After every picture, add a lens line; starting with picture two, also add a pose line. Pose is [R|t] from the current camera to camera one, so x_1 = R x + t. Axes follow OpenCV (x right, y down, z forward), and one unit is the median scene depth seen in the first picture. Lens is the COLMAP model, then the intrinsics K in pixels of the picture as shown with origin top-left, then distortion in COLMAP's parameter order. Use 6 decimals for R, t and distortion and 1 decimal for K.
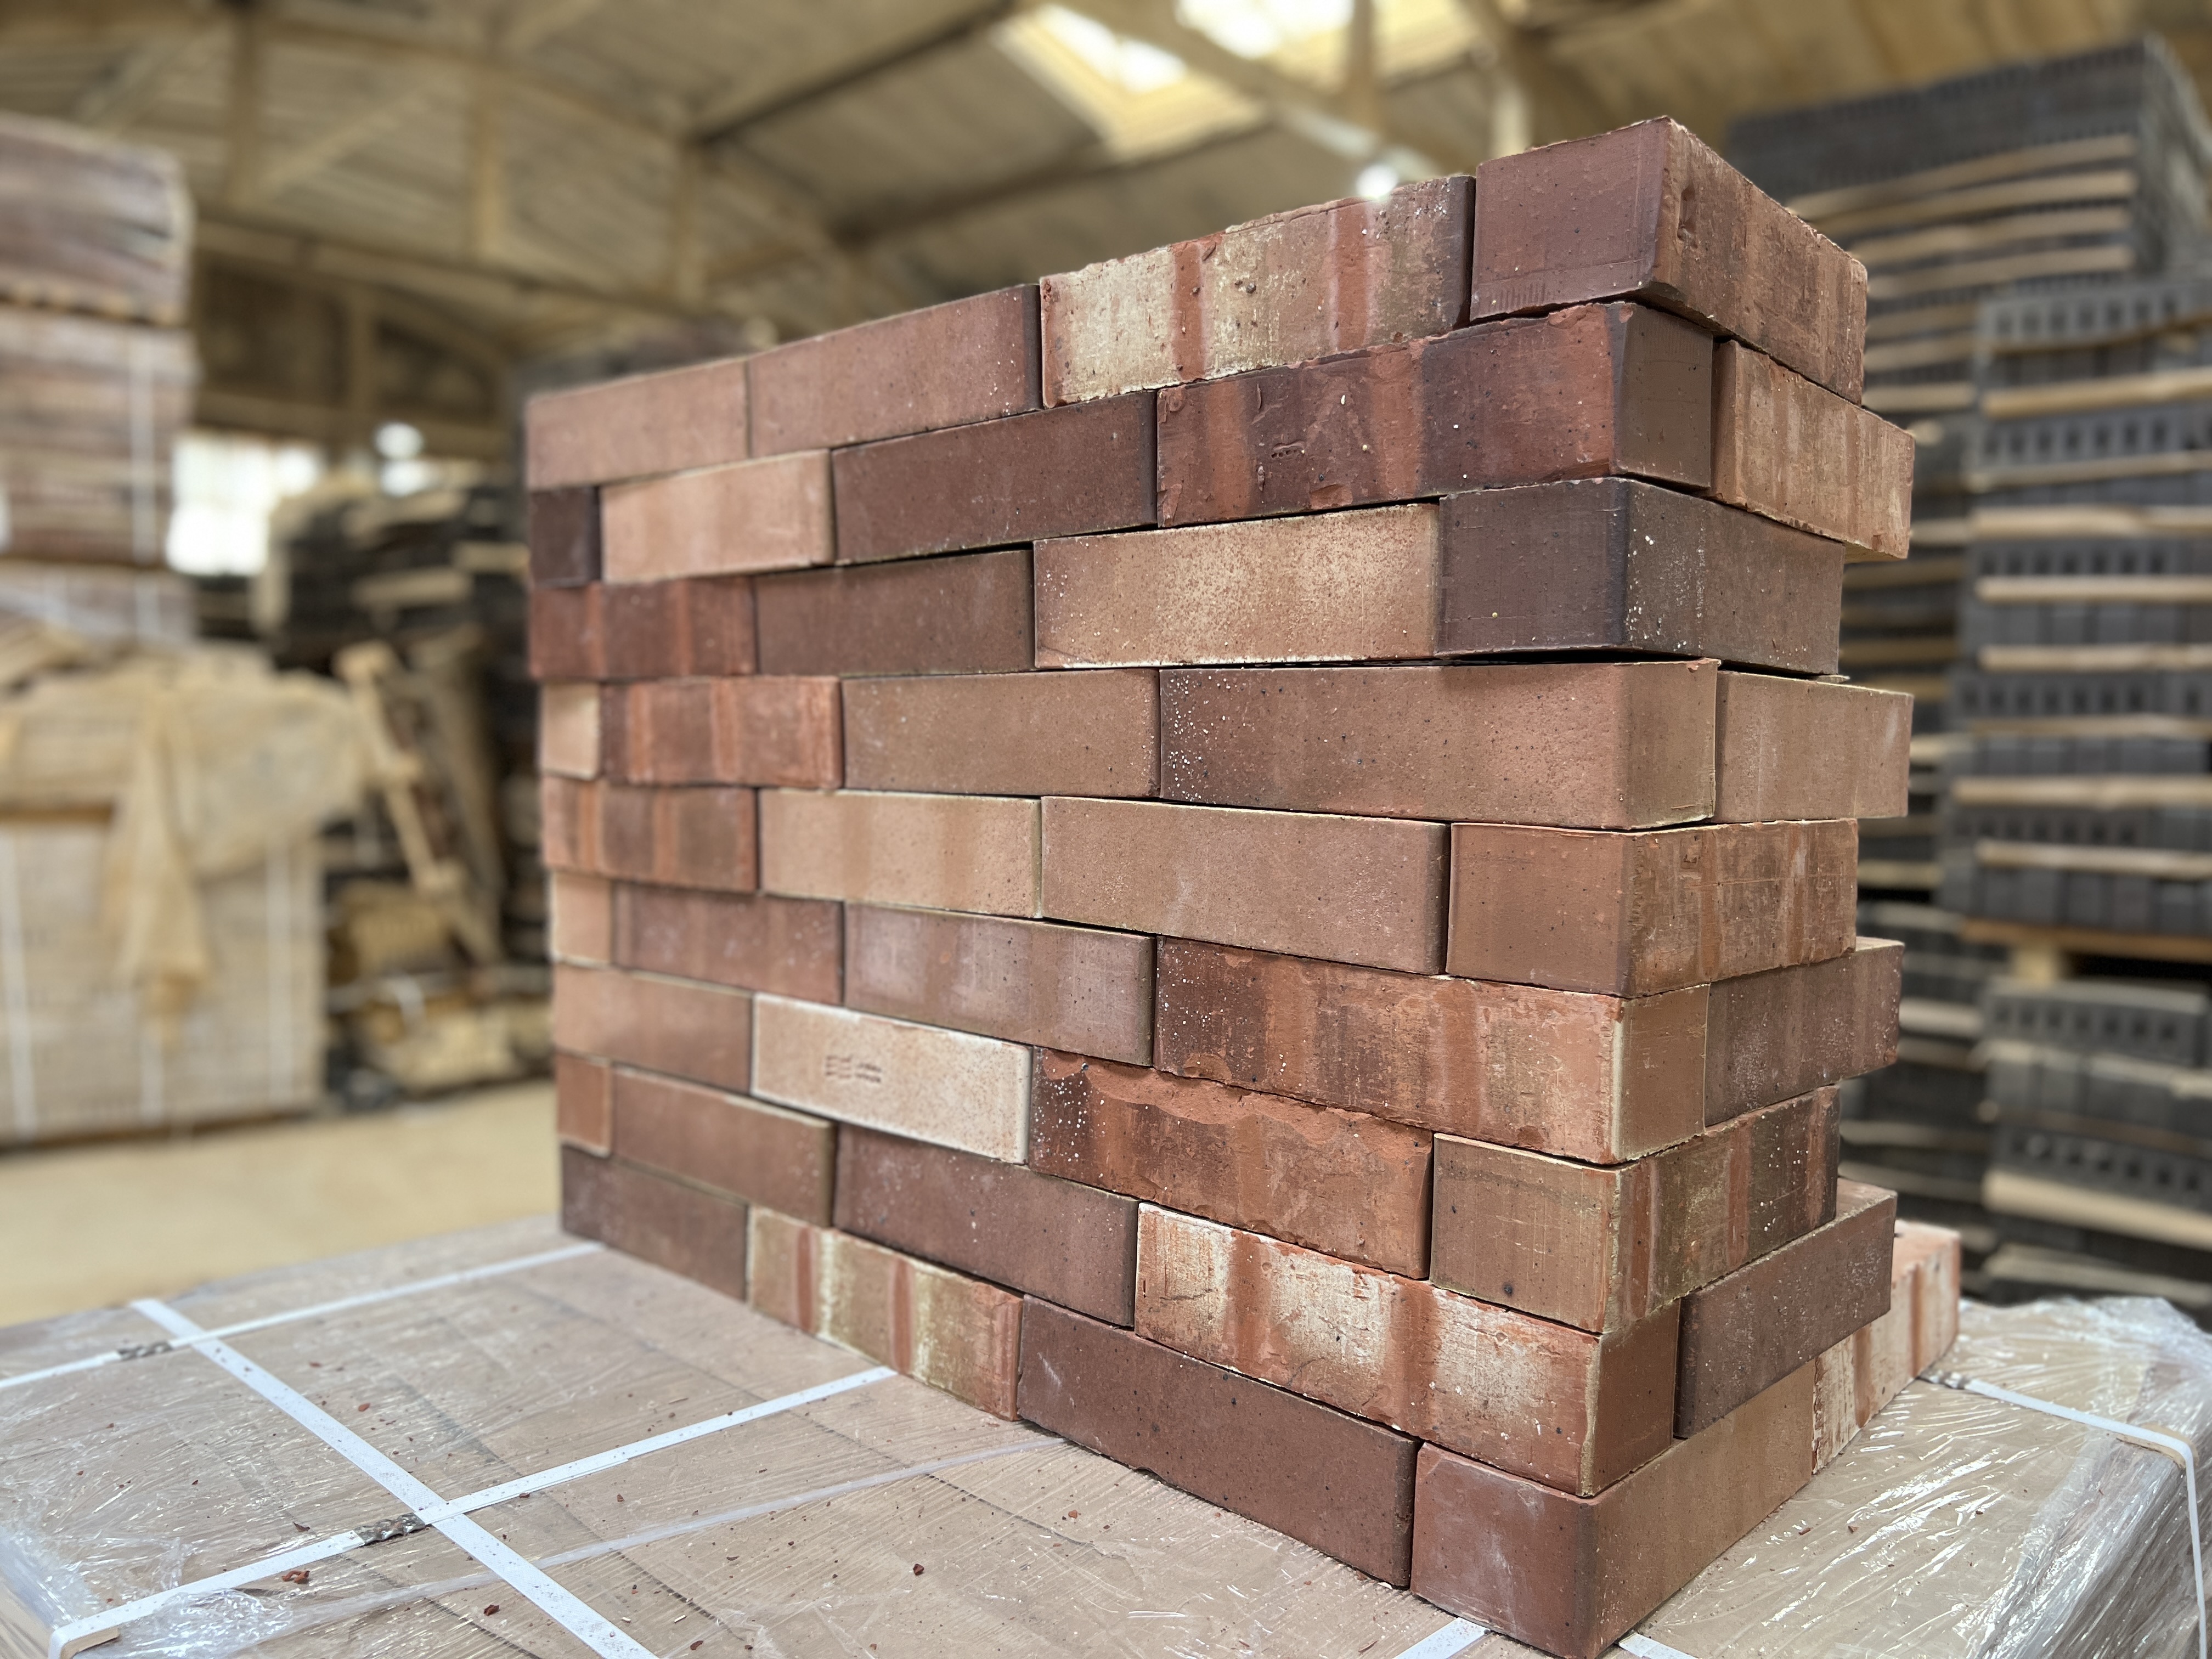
lens RADIAL K [[1678.9, 0, 1108.2], [0, 1678.9, 834.1], [0, 0, 1]] dist [0.041550, -0.057548]
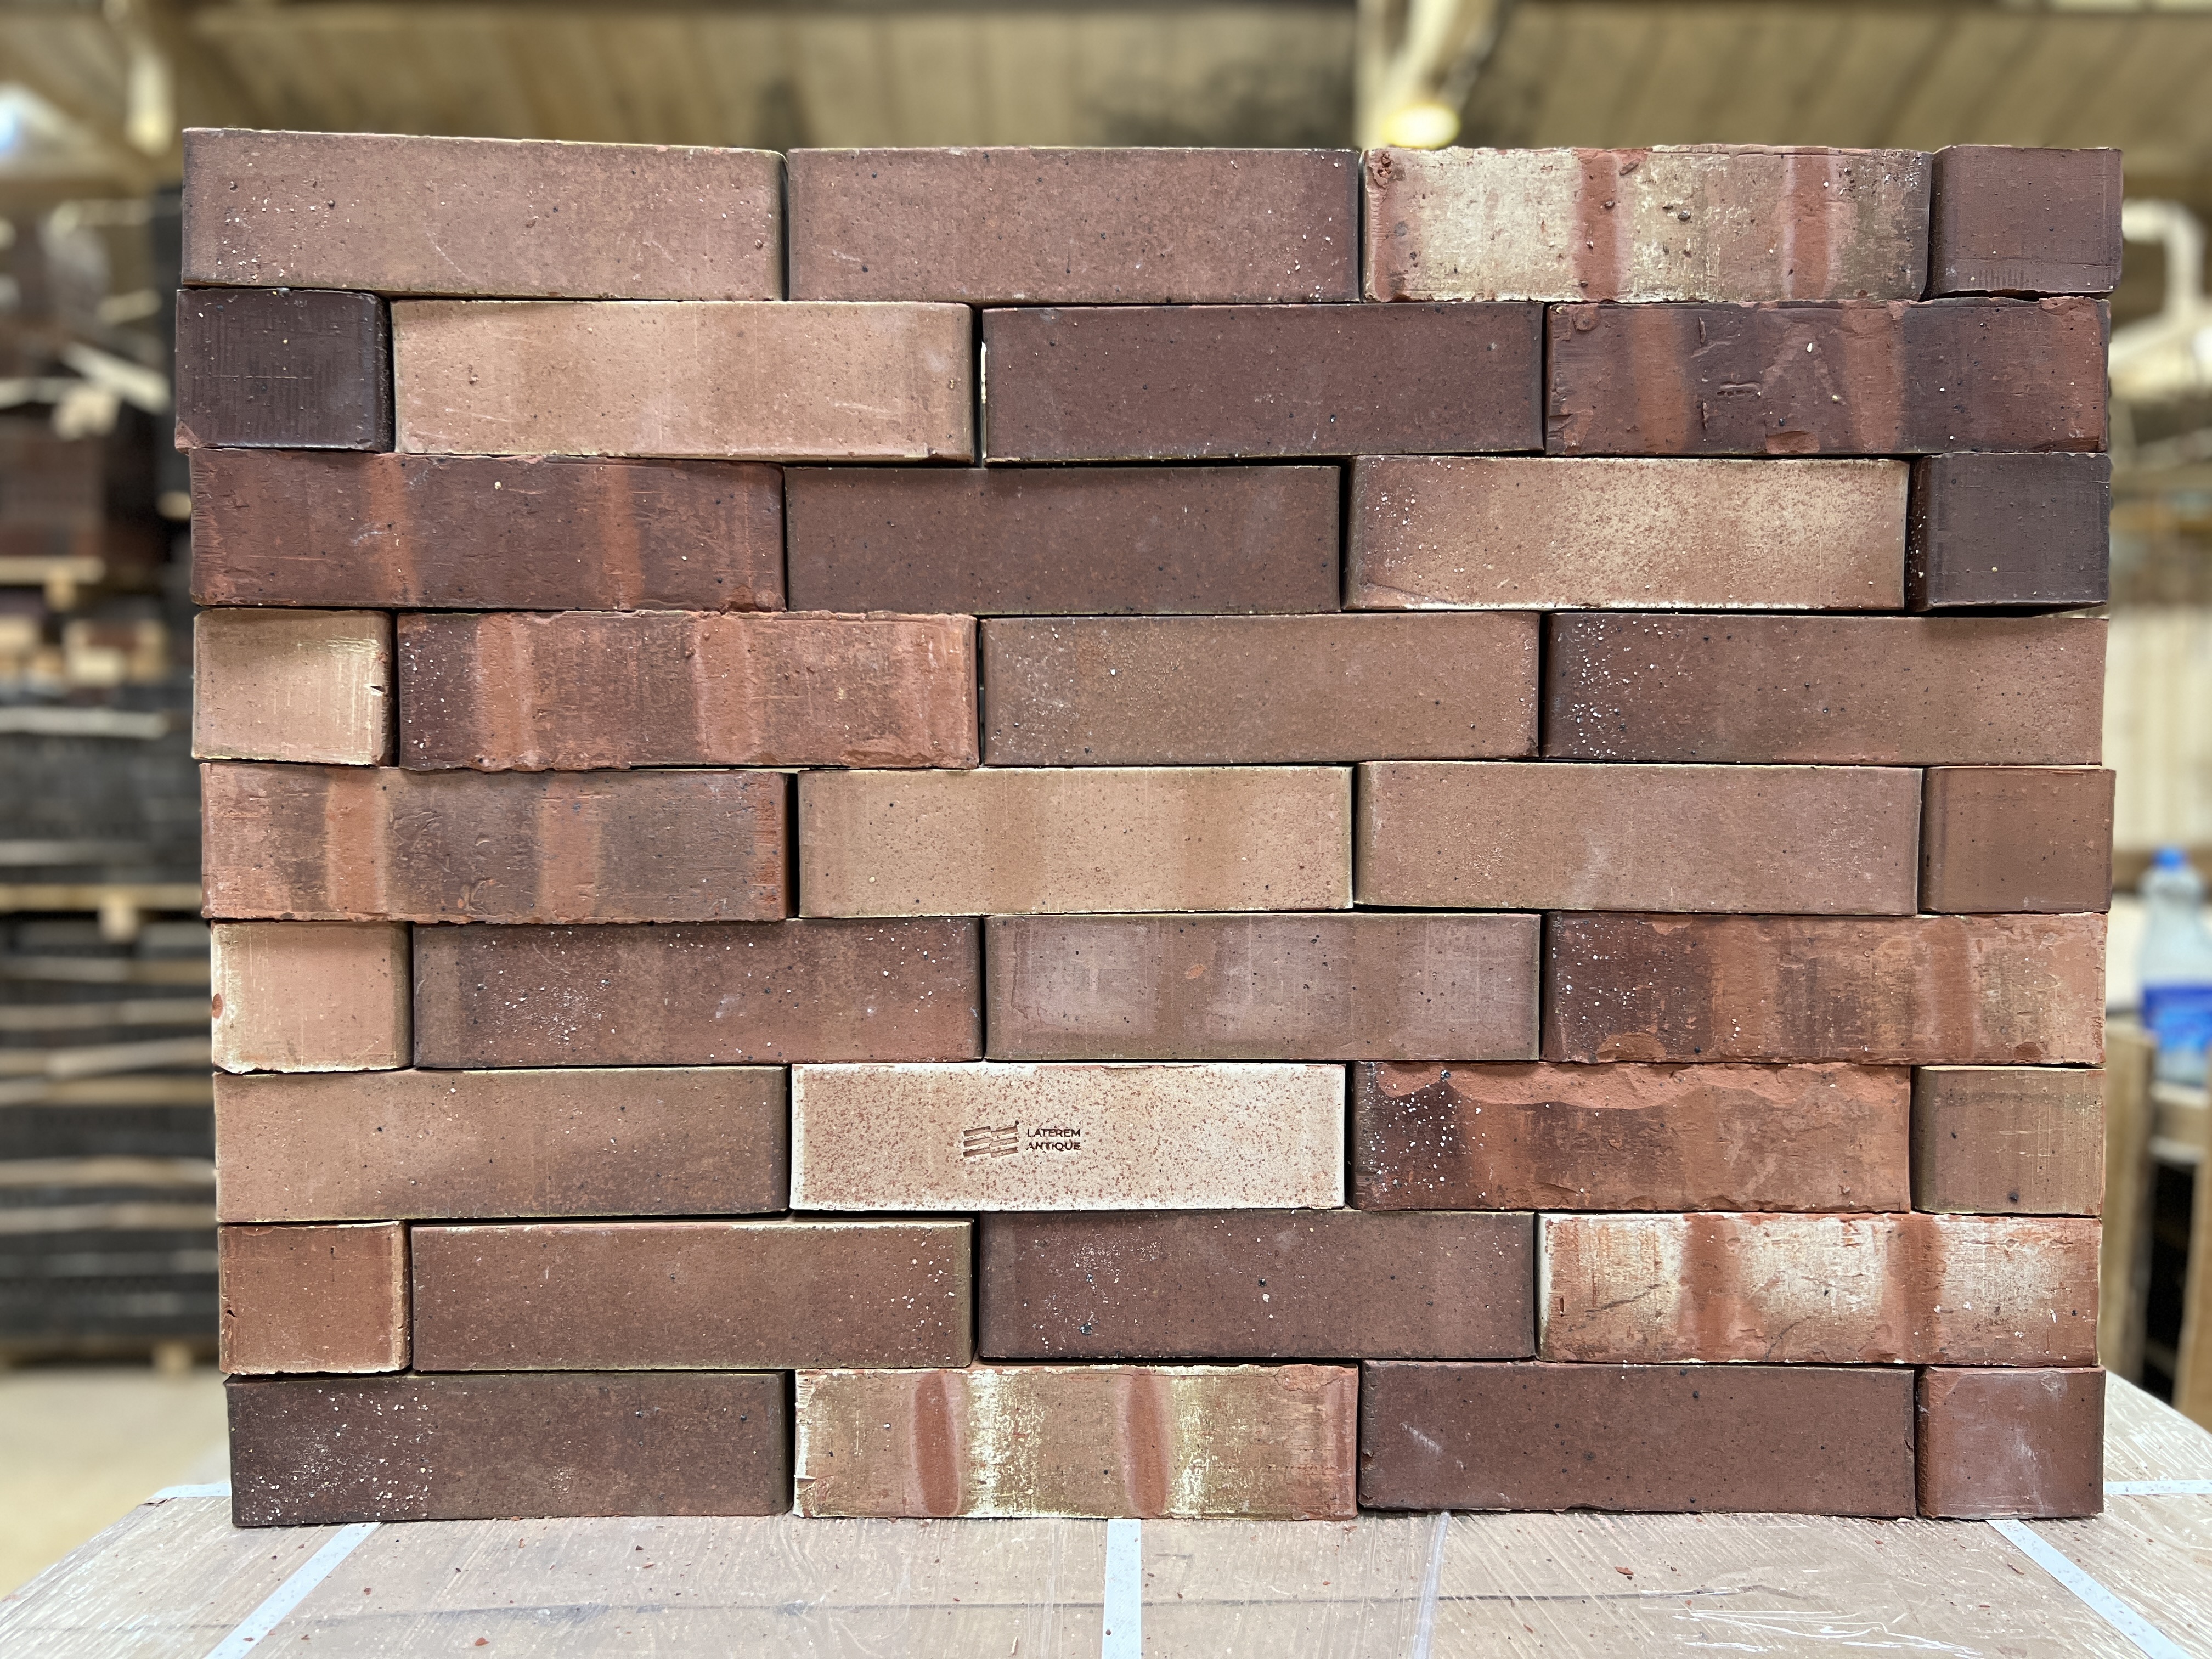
lens RADIAL K [[1684.9, 0, 1118.5], [0, 1684.9, 839.9], [0, 0, 1]] dist [0.013588, -0.004068]
pose [[0.715192, -0.035638, 0.698018, -0.646295], [0.051161, 0.998689, -0.001431, 0.010211], [-0.697053, 0.036734, 0.716078, 0.434992]]
